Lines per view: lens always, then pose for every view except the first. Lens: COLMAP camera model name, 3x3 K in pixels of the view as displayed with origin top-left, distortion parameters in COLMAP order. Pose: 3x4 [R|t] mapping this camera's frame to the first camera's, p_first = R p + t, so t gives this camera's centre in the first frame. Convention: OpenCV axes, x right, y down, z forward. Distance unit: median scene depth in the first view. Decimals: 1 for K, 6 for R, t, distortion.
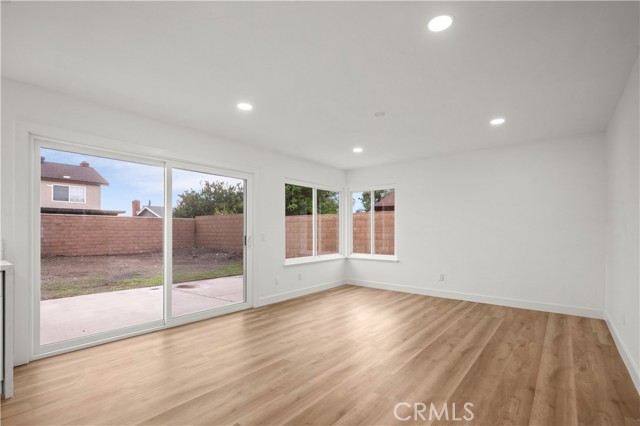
lens RADIAL K [[297.6, 0, 333.9], [0, 297.6, 231.1], [0, 0, 1]] dist [-0.000254, -0.000017]
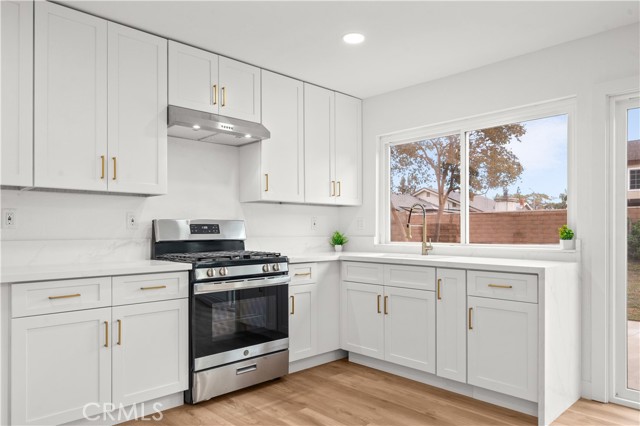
lens RADIAL K [[432.8, 0, 334.1], [0, 432.8, 229.4], [0, 0, 1]] dist [0.002364, 0.000334]
pose [[-0.133724, -0.001913, -0.991017, 0.065933], [0.002834, 0.999993, -0.002313, 0.002760], [0.991015, -0.003118, -0.133717, 0.205177]]
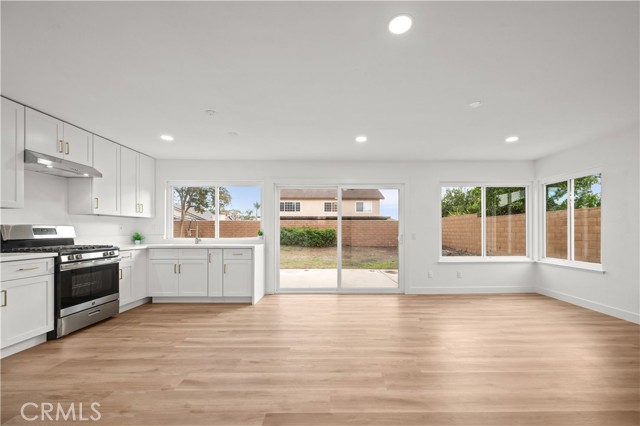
lens RADIAL K [[258.0, 0, 333.8], [0, 258.0, 230.6], [0, 0, 1]] dist [-0.000740, -0.000088]
pose [[0.623641, 0.000124, -0.781711, 0.287035], [0.000049, 1.000000, 0.000197, -0.000996], [0.781711, -0.000161, 0.623641, 0.089002]]
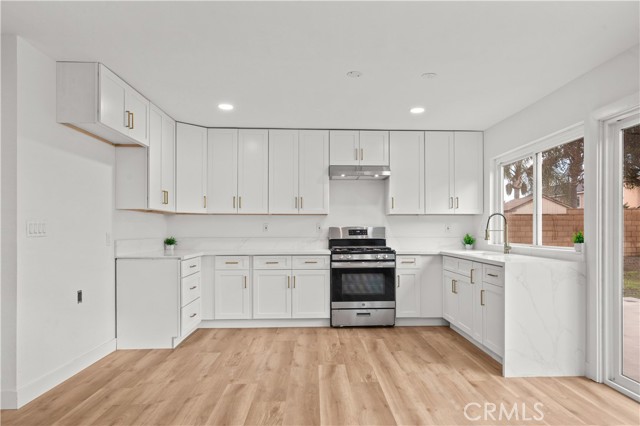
lens RADIAL K [[408.4, 0, 334.8], [0, 408.4, 230.7], [0, 0, 1]] dist [0.002190, 0.001785]
pose [[-0.758771, 0.001315, -0.651356, 0.156994], [0.001428, 0.999999, 0.000356, -0.004038], [0.651356, -0.000660, -0.758772, 0.623705]]
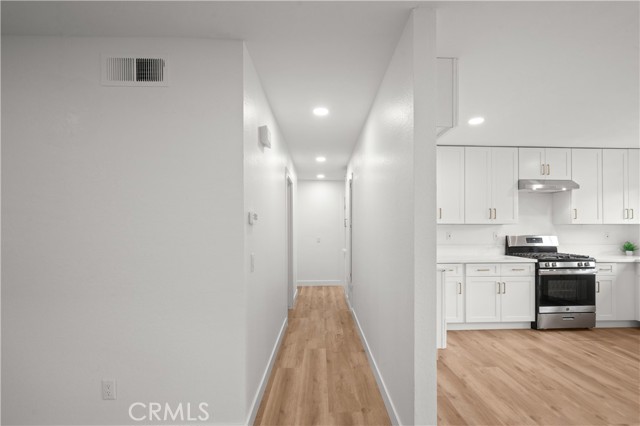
lens RADIAL K [[285.8, 0, 334.1], [0, 285.8, 229.8], [0, 0, 1]] dist [-0.001756, -0.000215]
pose [[-0.761386, -0.000197, -0.648299, 0.362333], [0.001262, 0.999998, -0.001786, -0.025540], [0.648298, -0.002178, -0.761384, 0.177422]]
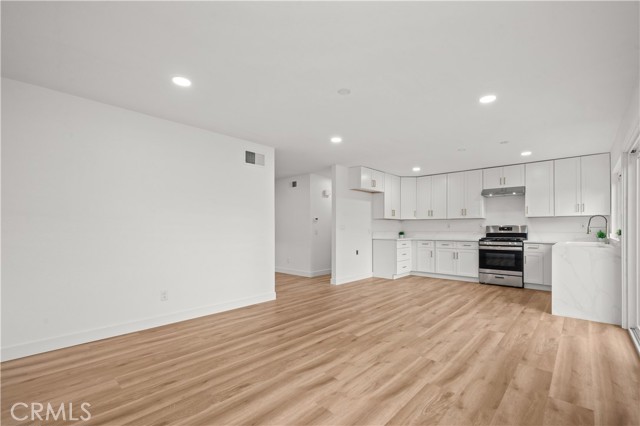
lens RADIAL K [[285.8, 0, 334.1], [0, 285.8, 229.8], [0, 0, 1]] dist [-0.001756, -0.000215]
pose [[-0.998078, 0.000047, 0.061969, 0.073932], [0.000128, 0.999999, 0.001295, 0.002033], [-0.061969, 0.001301, -0.998077, 1.033123]]
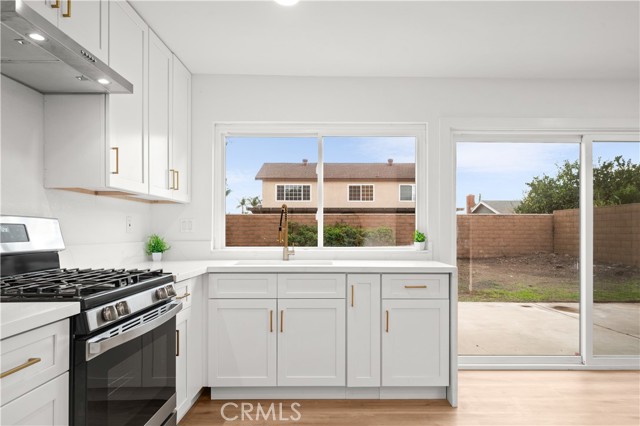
lens RADIAL K [[397.2, 0, 336.3], [0, 397.2, 227.9], [0, 0, 1]] dist [-0.000432, 0.000157]
pose [[0.623868, -0.005675, -0.781509, -0.115358], [-0.000296, 0.999972, -0.007498, -0.001157], [0.781530, 0.004909, 0.623848, -0.034472]]
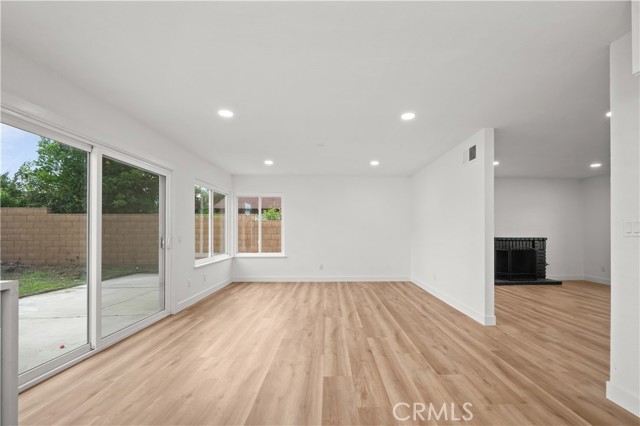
lens RADIAL K [[272.7, 0, 339.2], [0, 272.7, 228.4], [0, 0, 1]] dist [-0.003063, -0.000676]
pose [[0.768159, 0.008776, 0.640199, -0.322339], [-0.000802, 0.999918, -0.012745, -0.001996], [-0.640258, 0.009277, 0.768104, 0.001490]]
